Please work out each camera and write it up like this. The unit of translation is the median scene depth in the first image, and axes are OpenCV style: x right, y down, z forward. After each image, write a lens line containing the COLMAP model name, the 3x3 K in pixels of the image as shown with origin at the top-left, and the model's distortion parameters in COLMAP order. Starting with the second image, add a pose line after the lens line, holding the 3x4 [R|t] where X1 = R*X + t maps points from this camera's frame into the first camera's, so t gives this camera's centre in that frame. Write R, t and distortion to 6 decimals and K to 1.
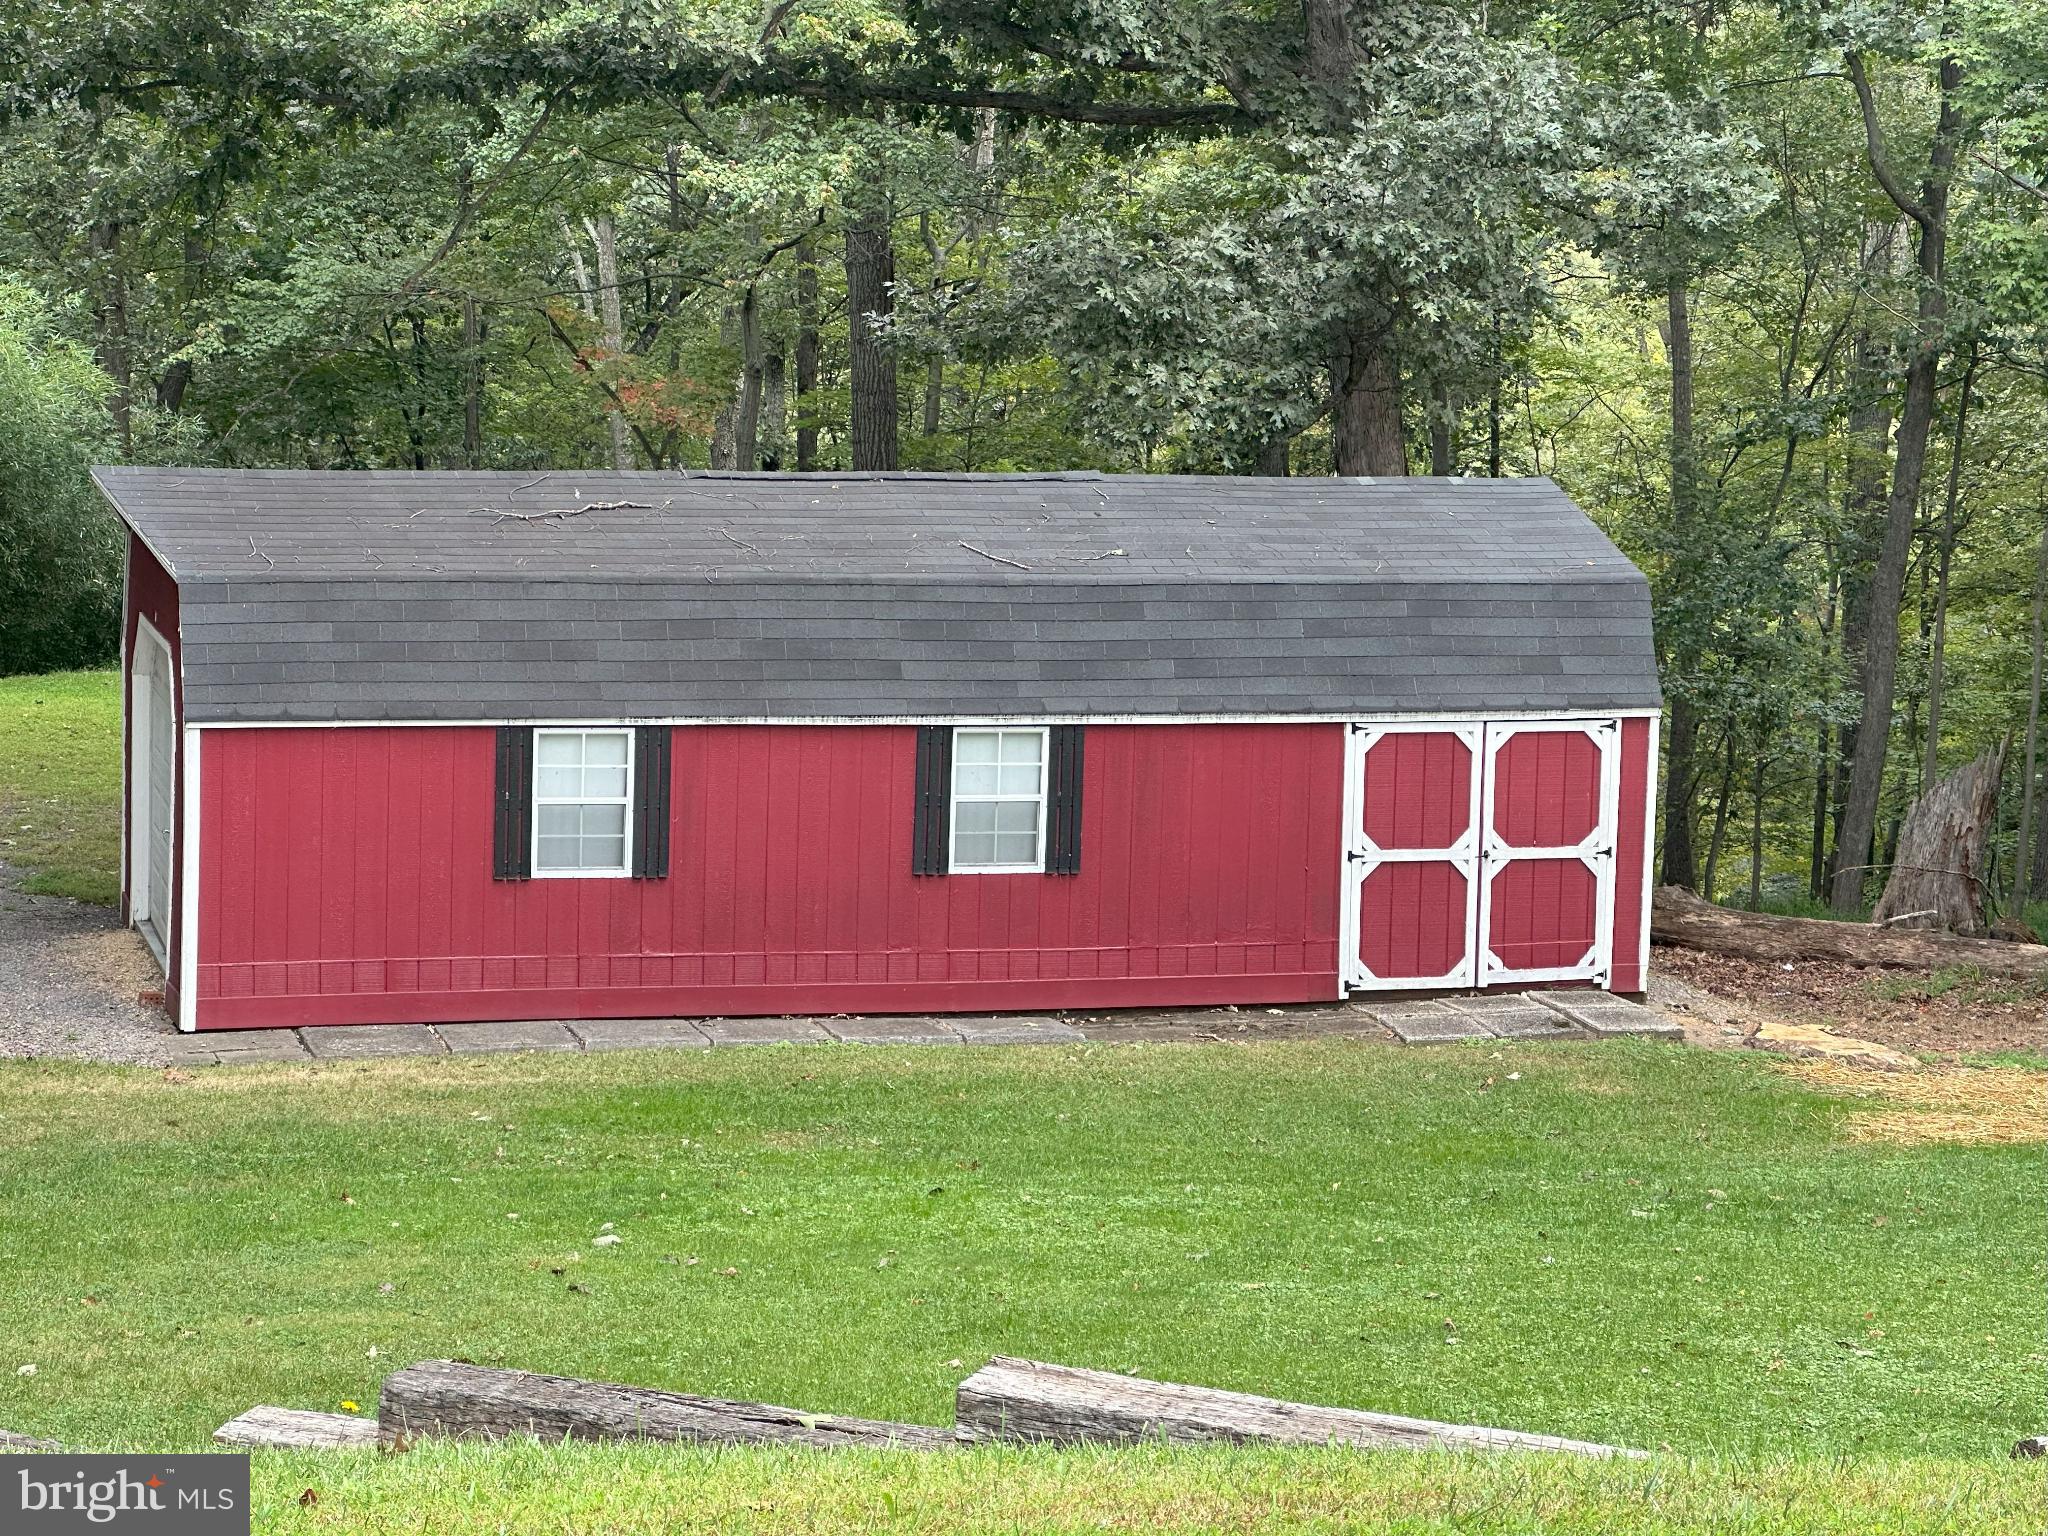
lens RADIAL K [[4900.0, 0, 1029.2], [0, 4900.0, 726.8], [0, 0, 1]] dist [0.059260, 1.476155]
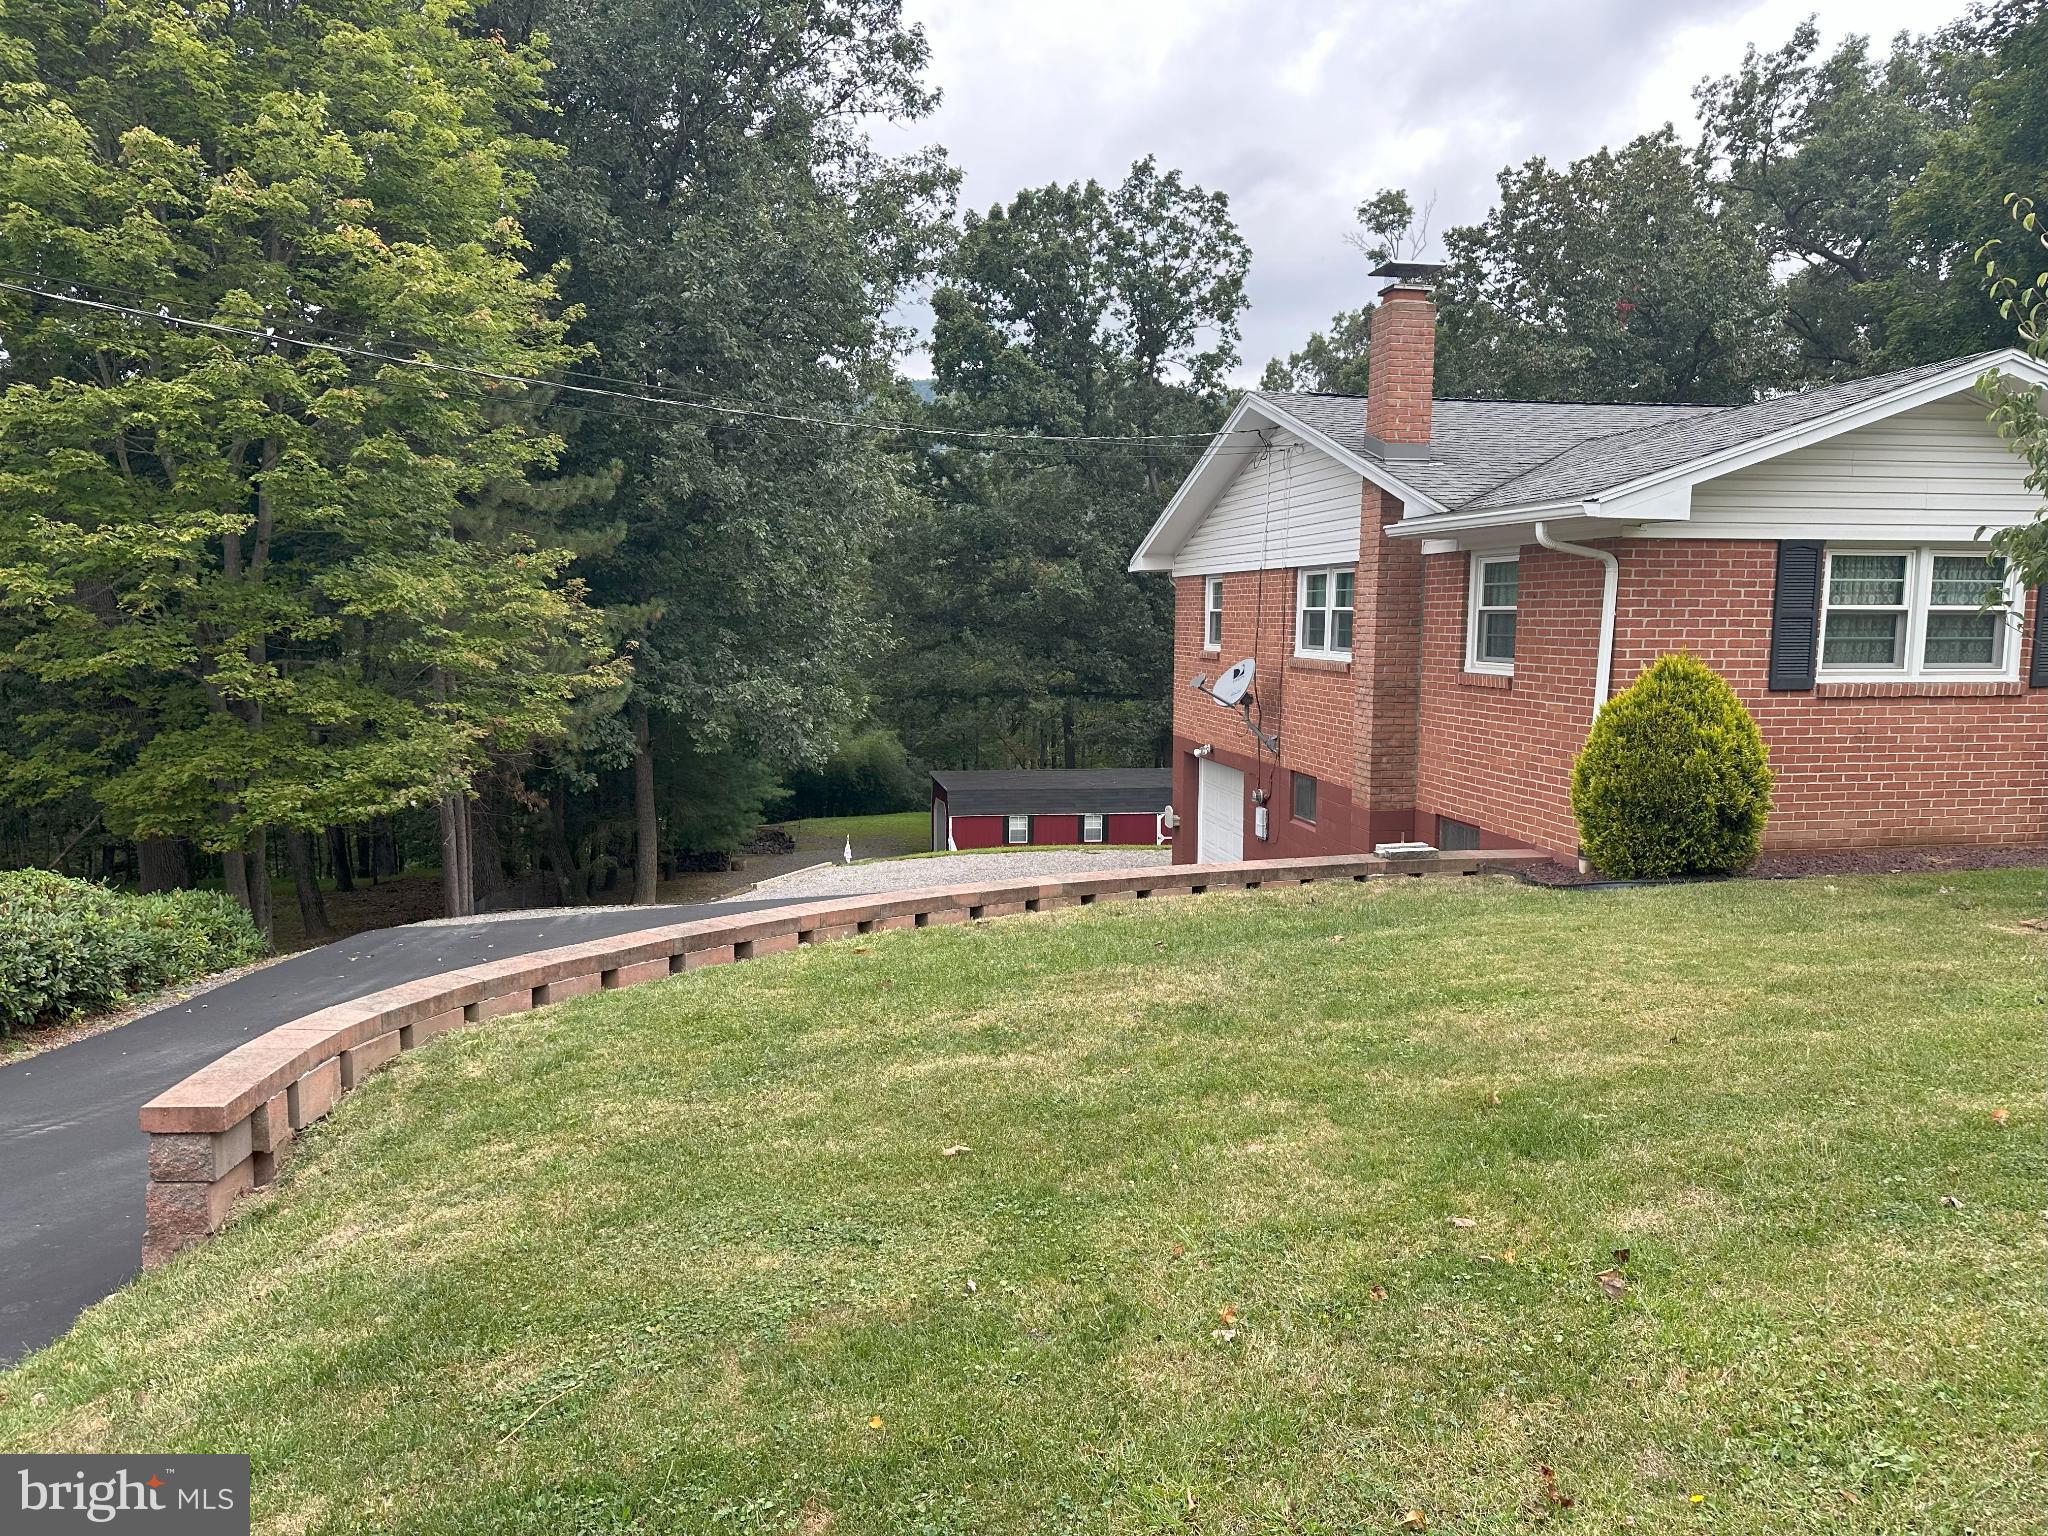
lens RADIAL K [[1474.7, 0, 1020.2], [0, 1474.7, 770.4], [0, 0, 1]] dist [0.139204, -0.192260]
pose [[0.997392, -0.019664, -0.069445, 0.022496], [0.016469, 0.998792, -0.046288, 0.019896], [0.070271, 0.045023, 0.996511, -0.512466]]
